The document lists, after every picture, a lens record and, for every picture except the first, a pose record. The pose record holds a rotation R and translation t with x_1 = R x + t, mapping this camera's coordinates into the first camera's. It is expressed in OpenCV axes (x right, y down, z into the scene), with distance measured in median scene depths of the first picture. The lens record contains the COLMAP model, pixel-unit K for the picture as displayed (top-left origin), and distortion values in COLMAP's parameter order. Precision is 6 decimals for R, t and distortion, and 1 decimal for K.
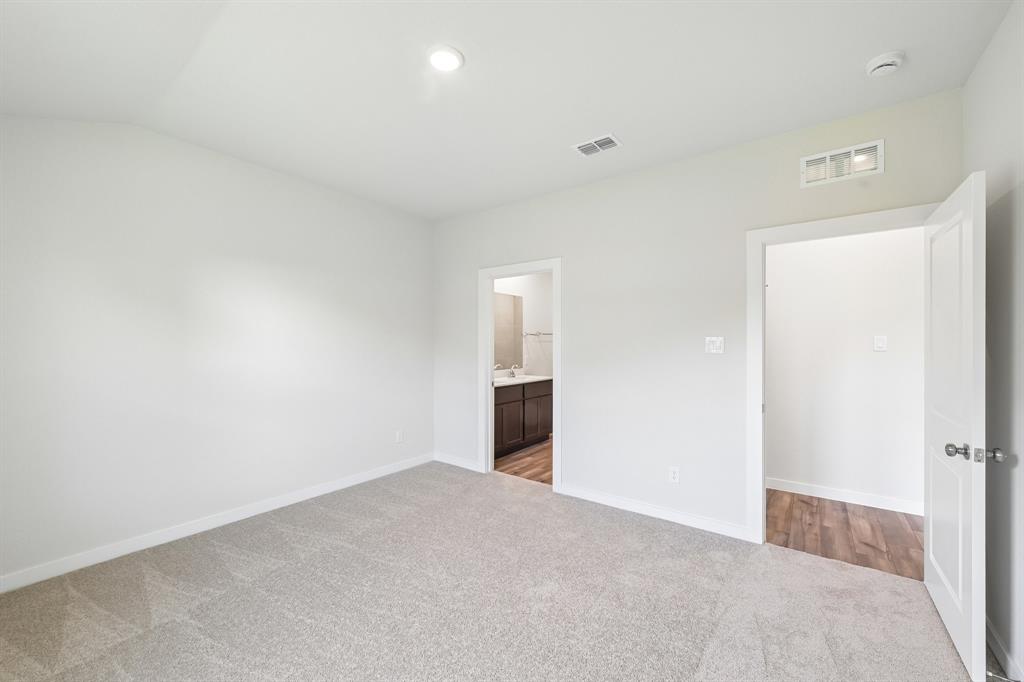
lens RADIAL K [[405.7, 0, 534.2], [0, 405.7, 345.5], [0, 0, 1]] dist [-0.007187, -0.001877]
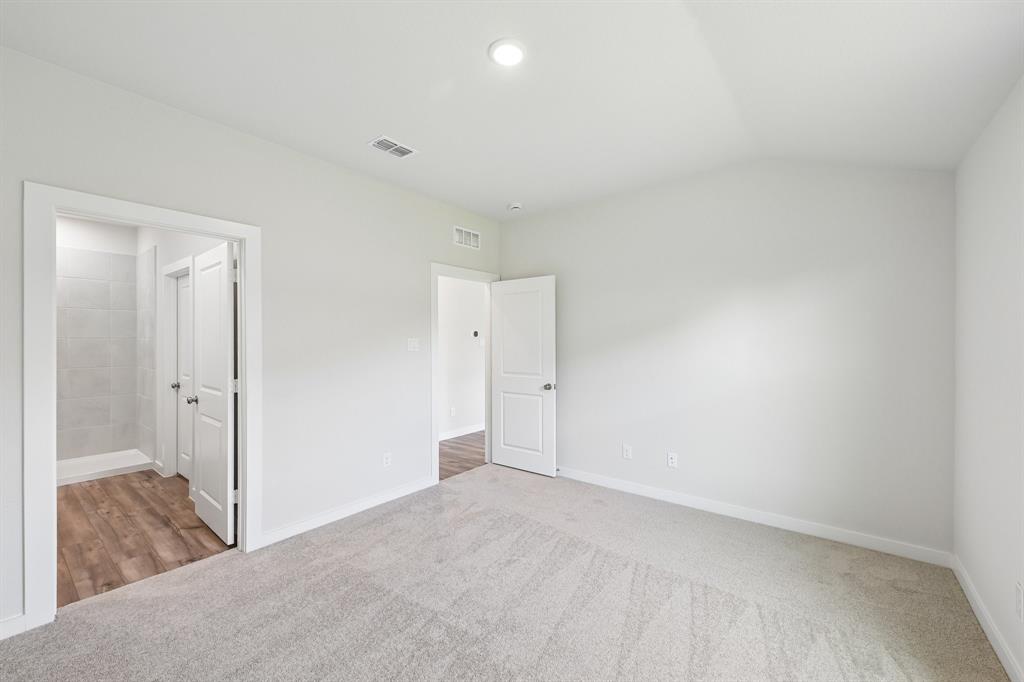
lens RADIAL K [[405.7, 0, 511.0], [0, 405.7, 342.3], [0, 0, 1]] dist [-0.007187, -0.001877]
pose [[0.033616, -0.002495, 0.999432, -0.583674], [0.002643, 0.999994, 0.002407, -0.007666], [-0.999431, 0.002561, 0.033623, 0.467434]]
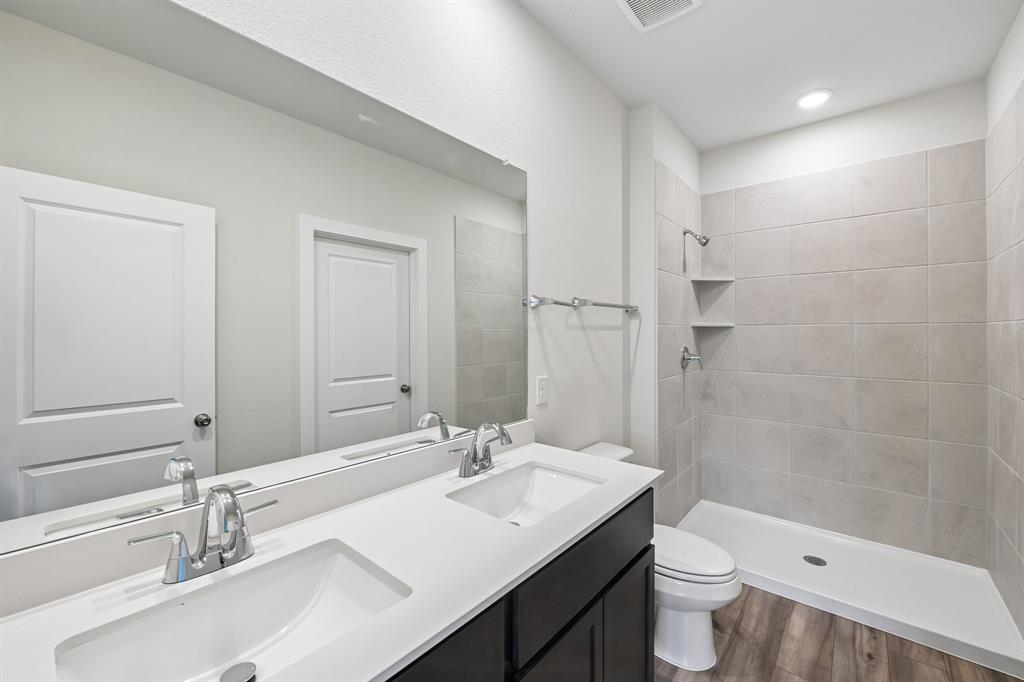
lens RADIAL K [[405.7, 0, 526.9], [0, 405.7, 327.7], [0, 0, 1]] dist [-0.007187, -0.001877]
pose [[0.996884, -0.001147, -0.078875, -0.008440], [0.000520, 0.999968, -0.007970, -0.009731], [0.078881, 0.007905, 0.996853, 1.027146]]
